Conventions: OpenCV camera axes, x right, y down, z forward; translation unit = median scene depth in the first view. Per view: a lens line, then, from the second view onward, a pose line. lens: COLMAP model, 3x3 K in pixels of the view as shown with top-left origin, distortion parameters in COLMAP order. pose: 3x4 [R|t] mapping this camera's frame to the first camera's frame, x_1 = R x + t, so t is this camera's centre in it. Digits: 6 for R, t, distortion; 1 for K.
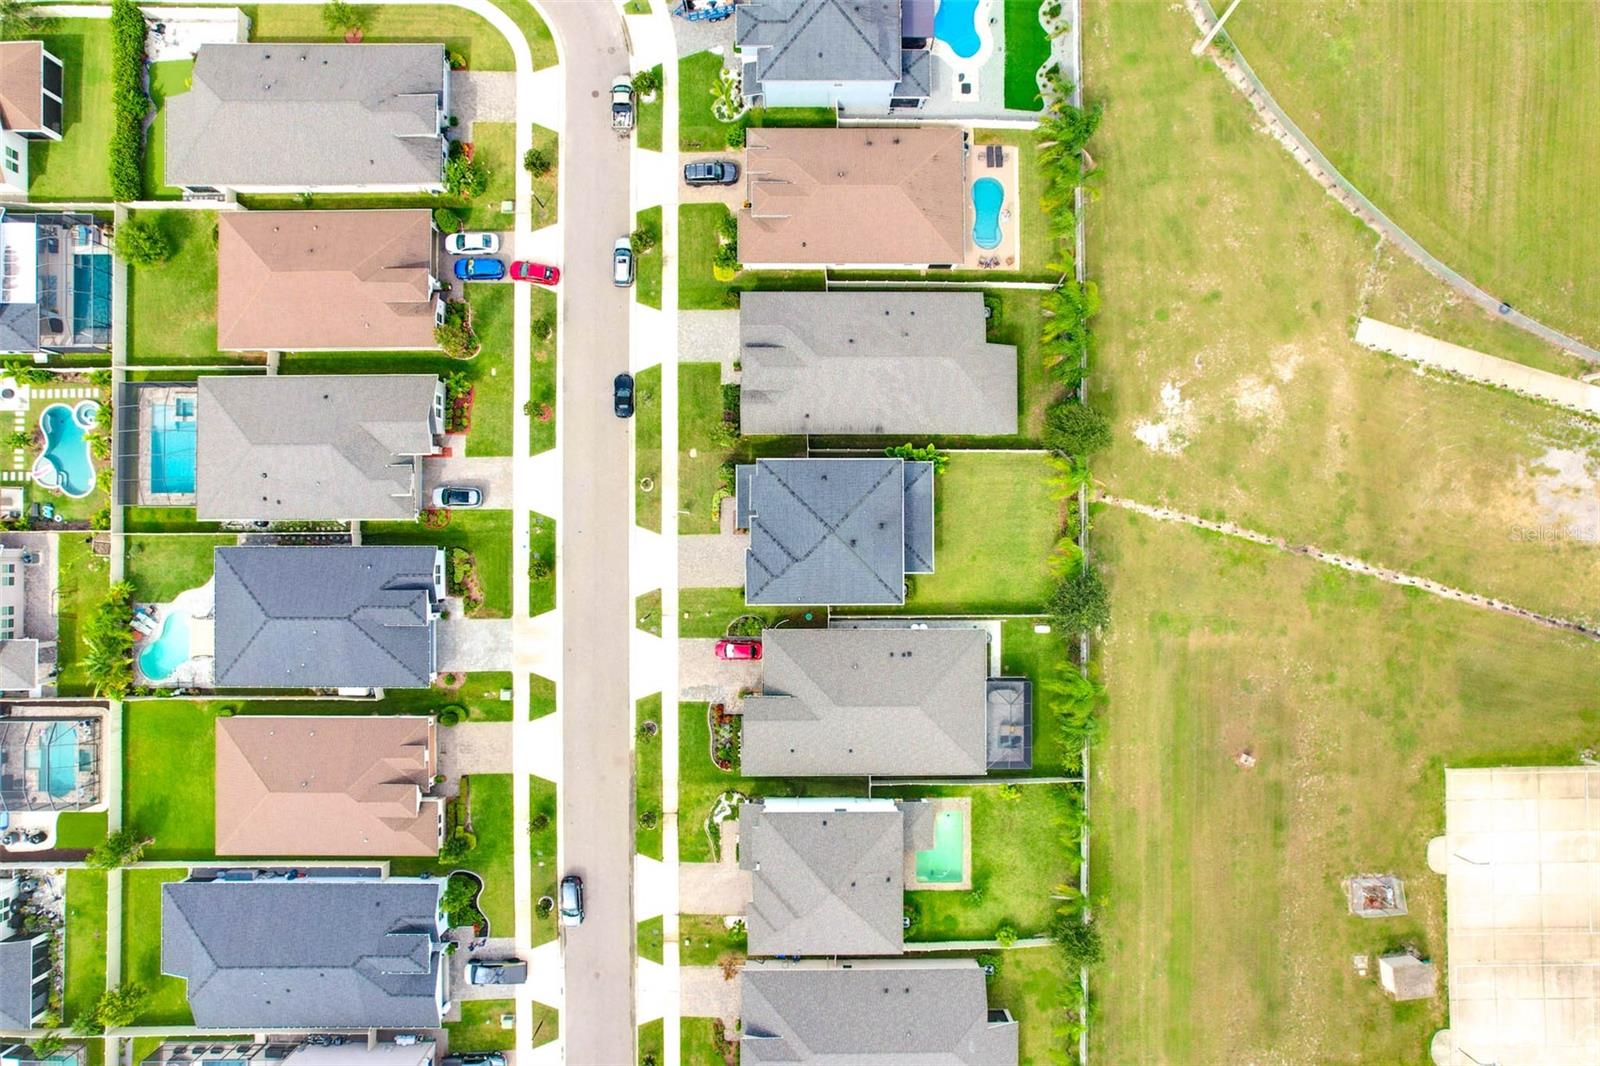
lens RADIAL K [[1015.7, 0, 803.4], [0, 1015.7, 540.6], [0, 0, 1]] dist [-0.081655, 0.071725]
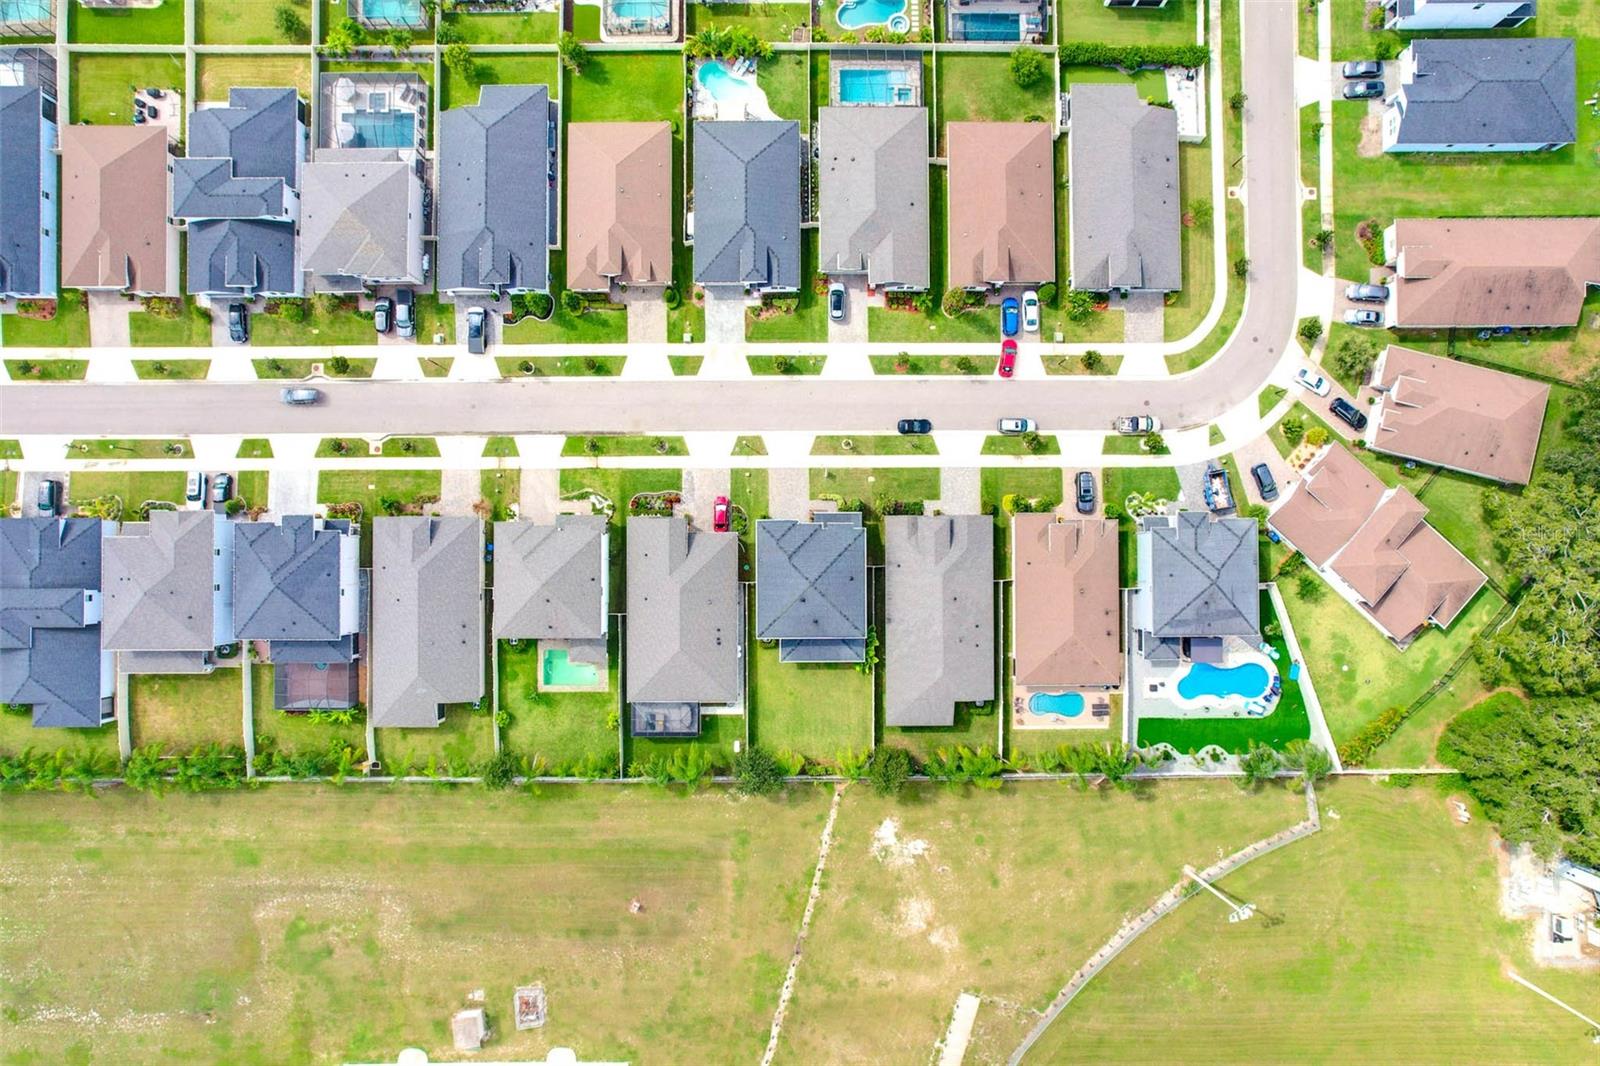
lens RADIAL K [[1015.7, 0, 803.4], [0, 1015.7, 540.6], [0, 0, 1]] dist [-0.081655, 0.071725]
pose [[0.001476, 0.999635, -0.026991, 0.006123], [-0.999988, 0.001599, 0.004526, -0.004308], [0.004567, 0.026984, 0.999625, -0.315076]]
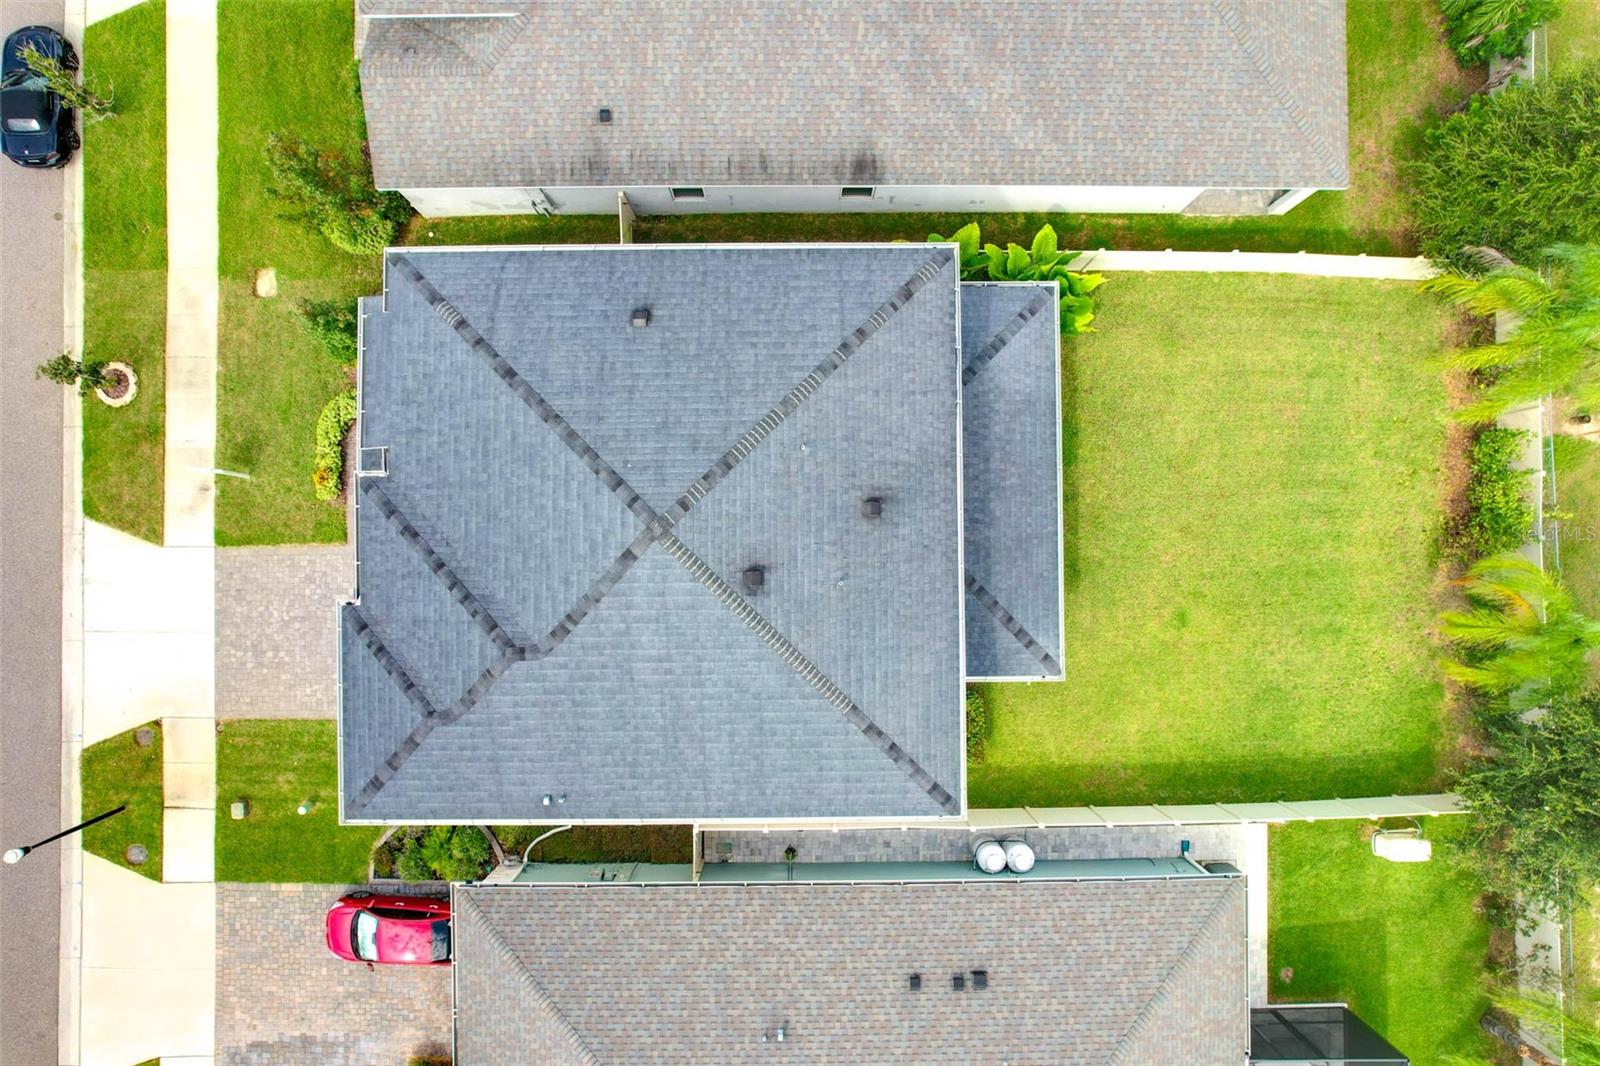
lens RADIAL K [[1015.7, 0, 803.4], [0, 1015.7, 540.6], [0, 0, 1]] dist [-0.081655, 0.071725]
pose [[0.999986, -0.005263, -0.000351, 0.055410], [0.005260, 0.999961, -0.007145, -0.004385], [0.000389, 0.007143, 0.999974, 0.700294]]
